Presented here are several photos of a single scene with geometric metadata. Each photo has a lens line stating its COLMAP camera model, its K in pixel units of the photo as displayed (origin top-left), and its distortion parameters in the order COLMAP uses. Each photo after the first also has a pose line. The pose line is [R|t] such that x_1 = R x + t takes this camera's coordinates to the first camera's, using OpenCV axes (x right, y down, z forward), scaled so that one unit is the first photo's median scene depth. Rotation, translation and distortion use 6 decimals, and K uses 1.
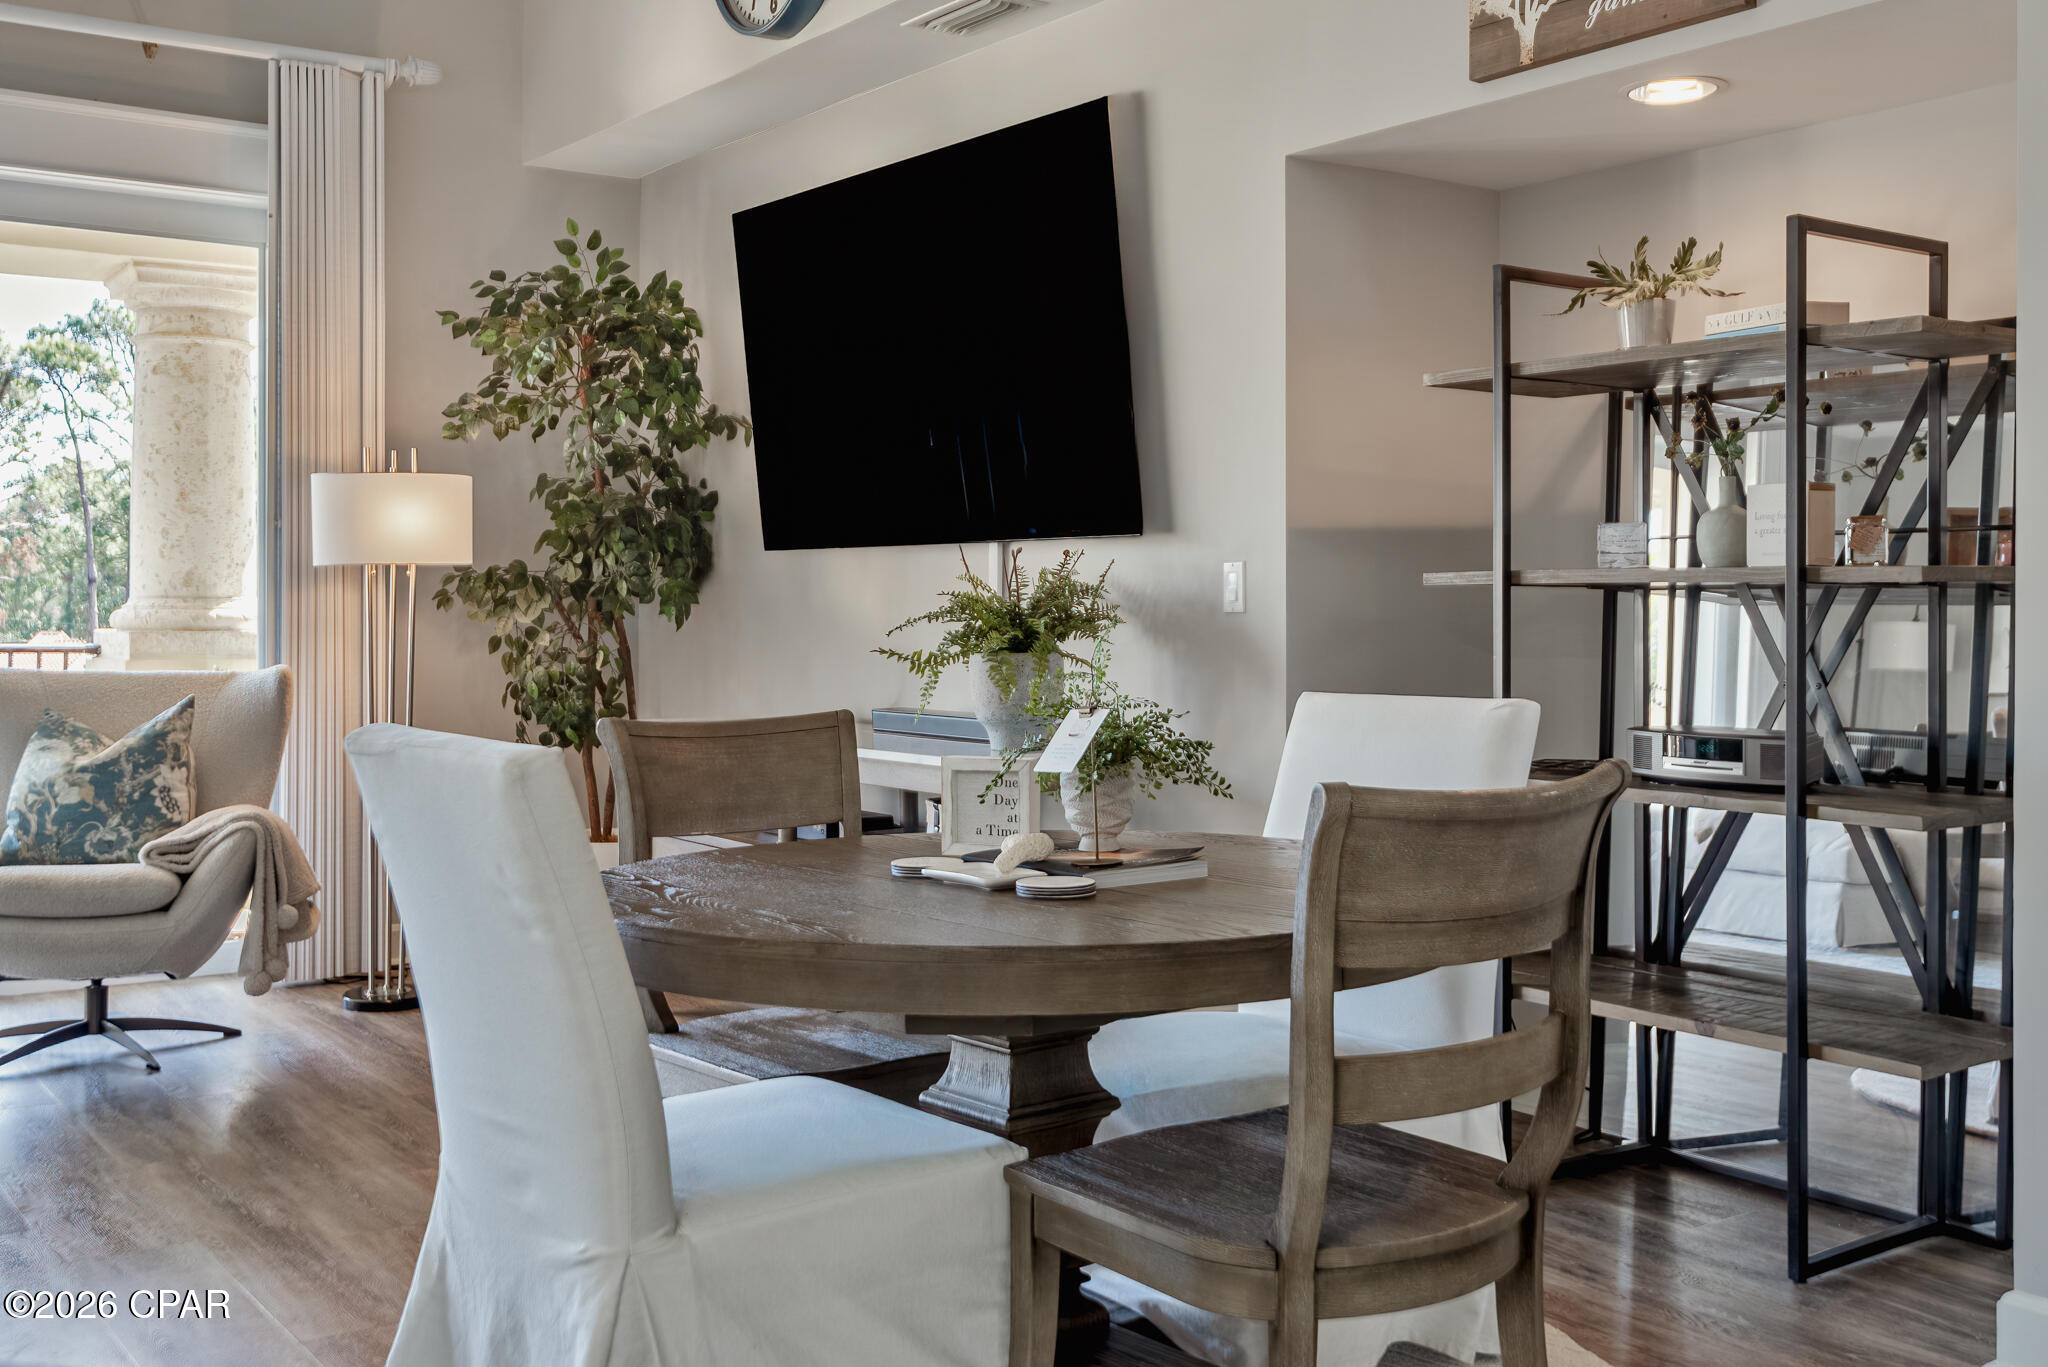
lens RADIAL K [[2070.5, 0, 944.9], [0, 2070.5, 594.6], [0, 0, 1]] dist [0.046035, 0.000000]
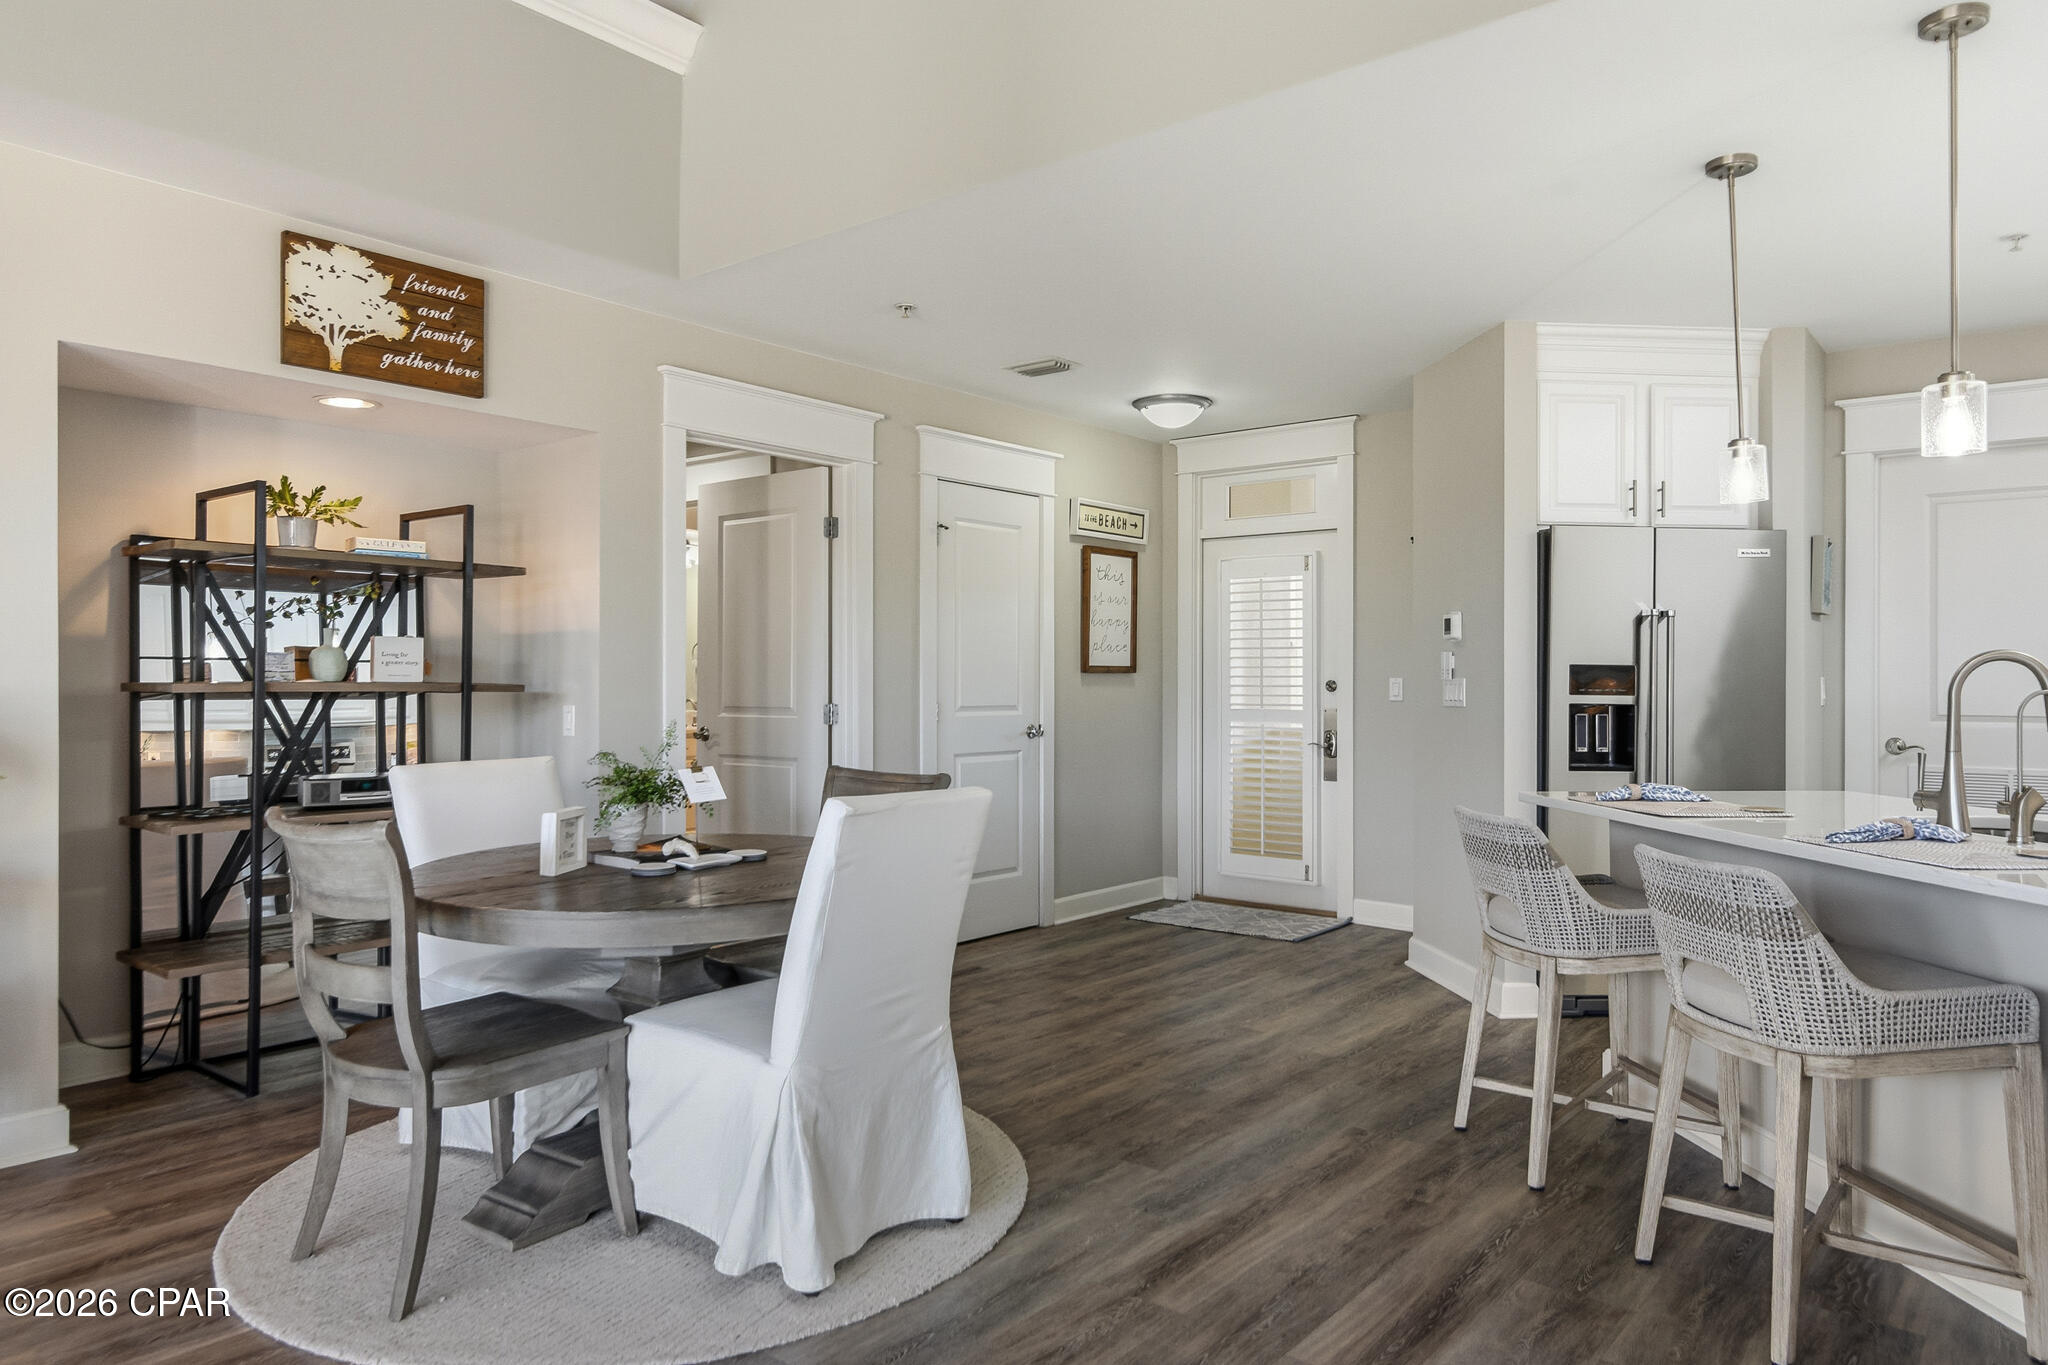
lens RADIAL K [[1358.2, 0, 1024.6], [0, 1358.2, 655.7], [0, 0, 1]] dist [-0.036400, 0.012484]
pose [[-0.288908, 0.013659, 0.957259, -0.606184], [-0.012412, 0.999761, -0.018011, -0.013613], [-0.957276, -0.017085, -0.288670, 0.543294]]
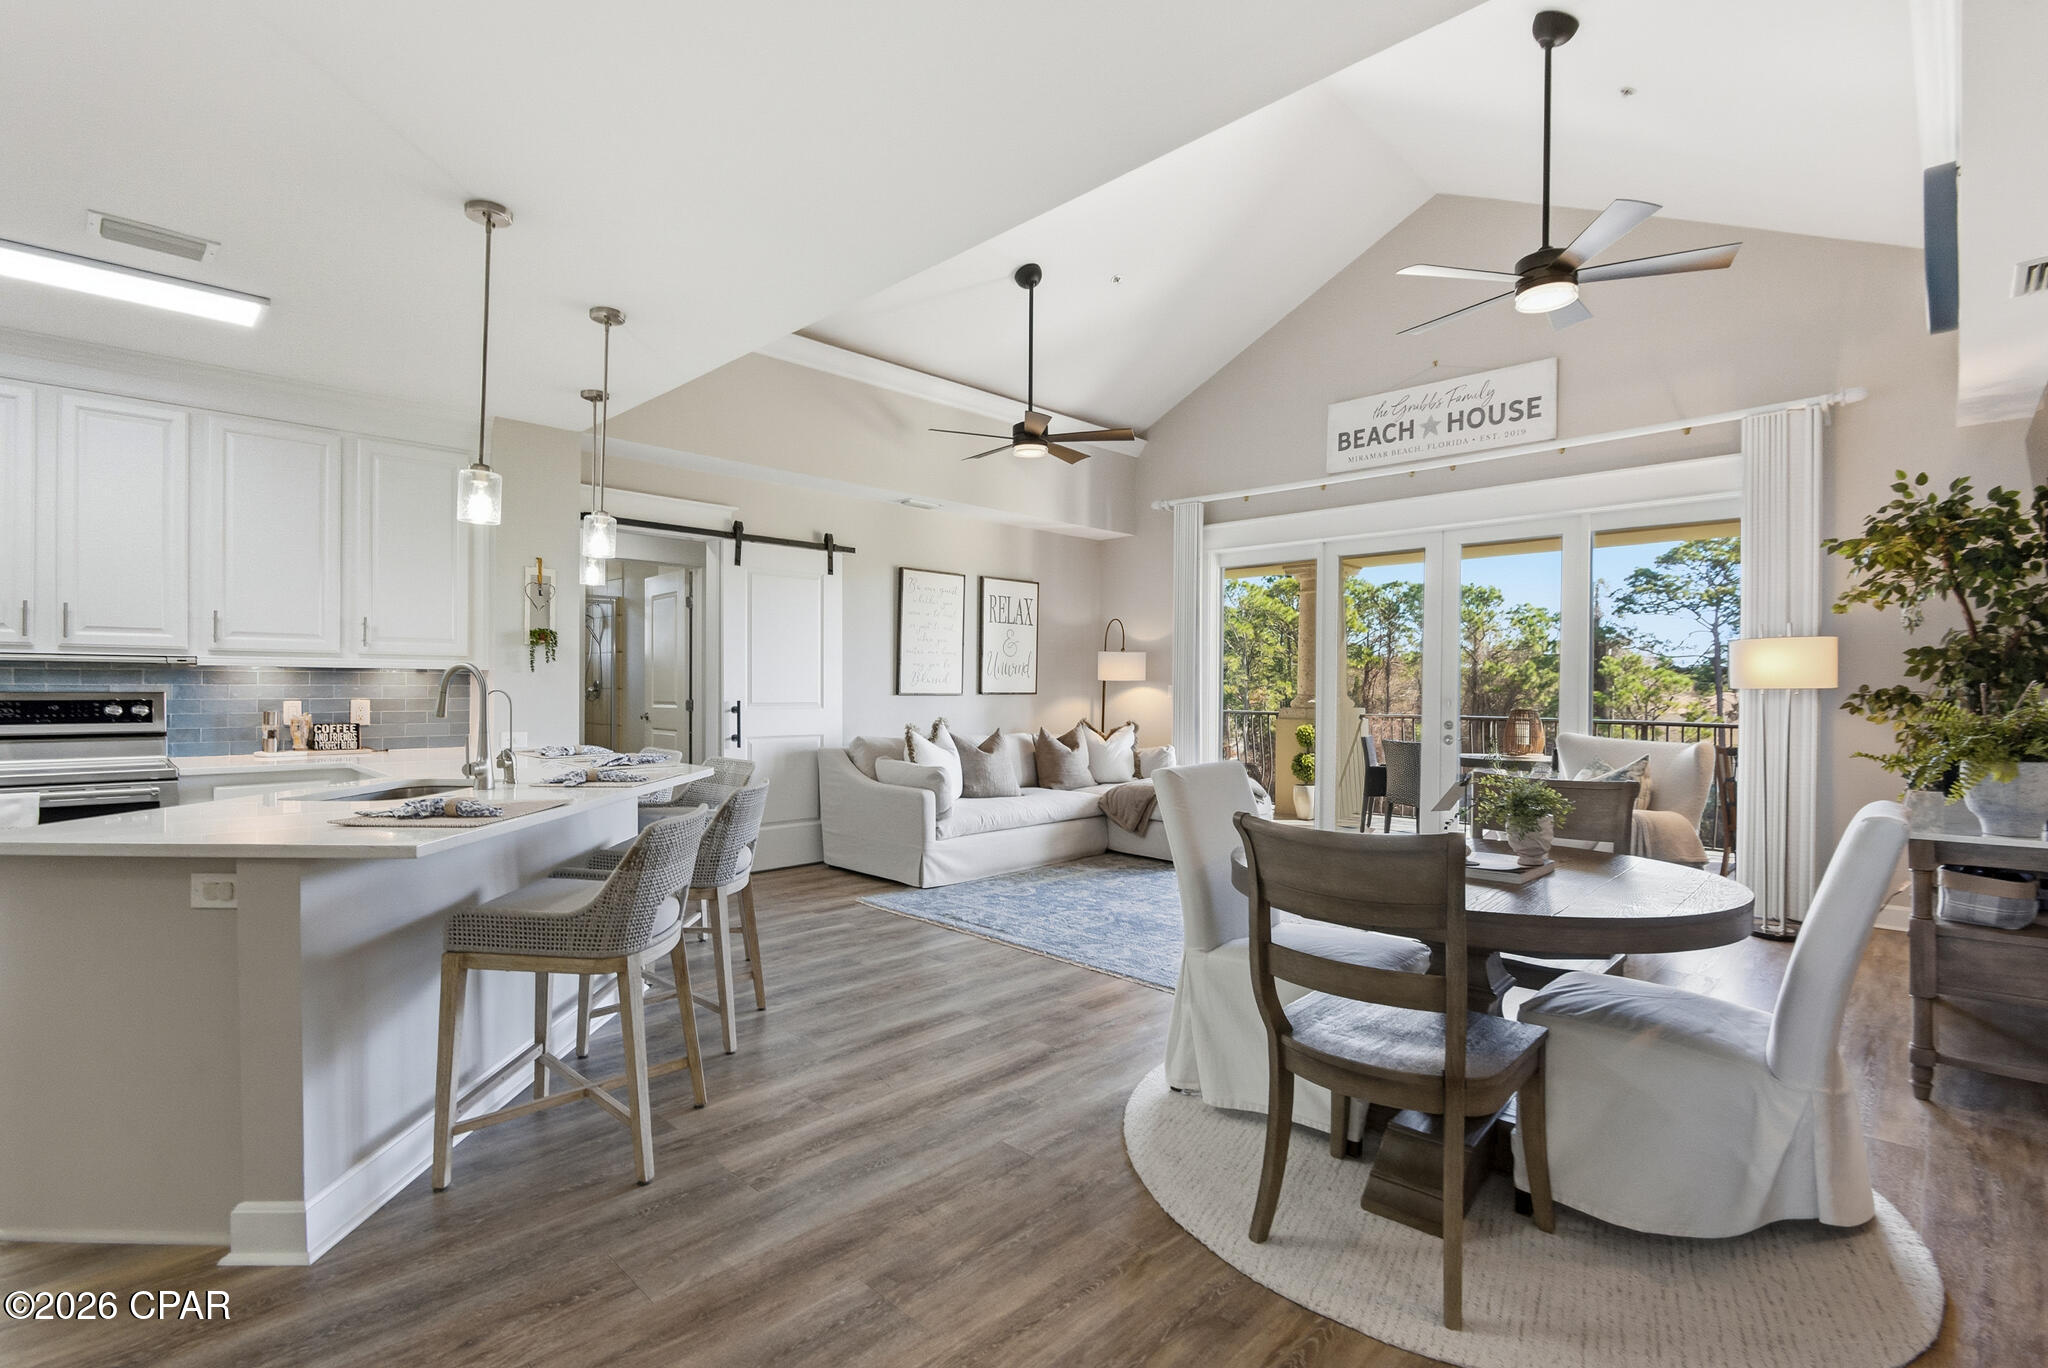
lens RADIAL K [[976.9, 0, 993.8], [0, 976.9, 690.6], [0, 0, 1]] dist [0.000114, -0.003740]
pose [[0.182740, 0.001168, -0.983161, 0.464126], [0.001006, 0.999999, 0.001375, -0.015633], [0.983161, -0.001240, 0.182738, 0.203913]]
